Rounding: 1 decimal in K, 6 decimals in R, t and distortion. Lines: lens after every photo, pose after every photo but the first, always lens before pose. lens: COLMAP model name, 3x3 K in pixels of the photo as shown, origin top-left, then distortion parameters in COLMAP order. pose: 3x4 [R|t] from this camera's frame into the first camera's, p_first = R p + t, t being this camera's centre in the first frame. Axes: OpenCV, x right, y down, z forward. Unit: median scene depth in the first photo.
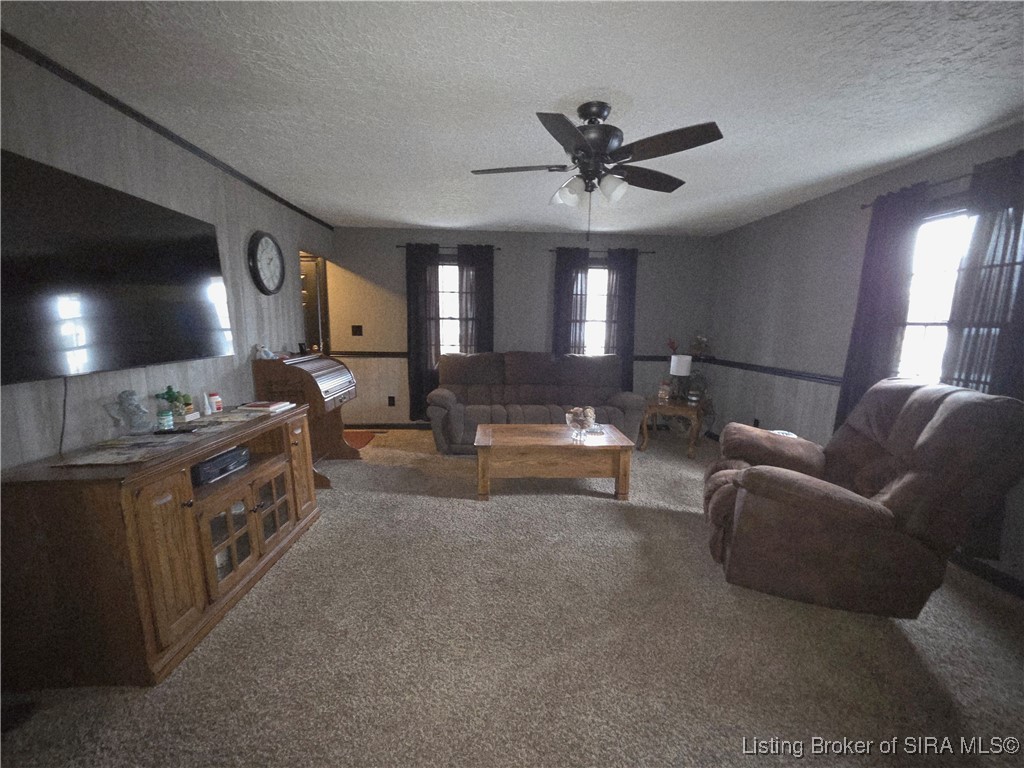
lens RADIAL K [[416.0, 0, 512.5], [0, 416.0, 386.3], [0, 0, 1]] dist [0.009705, -0.000815]
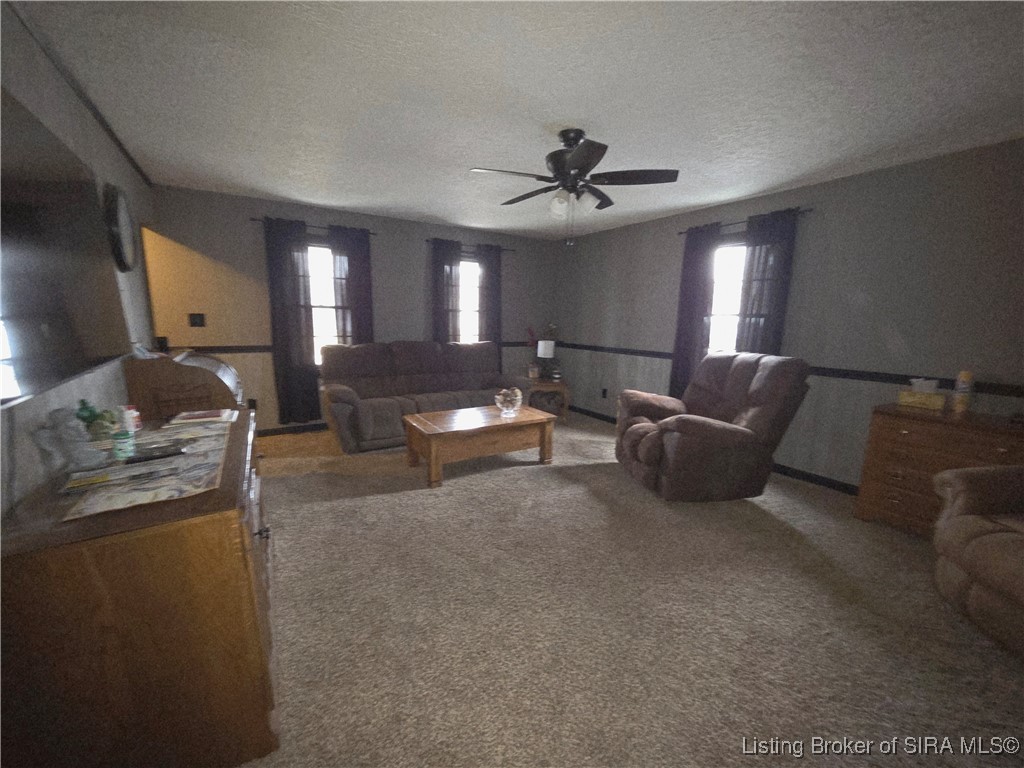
lens RADIAL K [[416.0, 0, 509.0], [0, 416.0, 387.7], [0, 0, 1]] dist [0.009705, -0.000815]
pose [[0.876202, -0.080796, 0.475122, -0.346641], [0.065925, 0.996674, 0.047911, -0.006371], [-0.477413, -0.010658, 0.878614, 0.017192]]
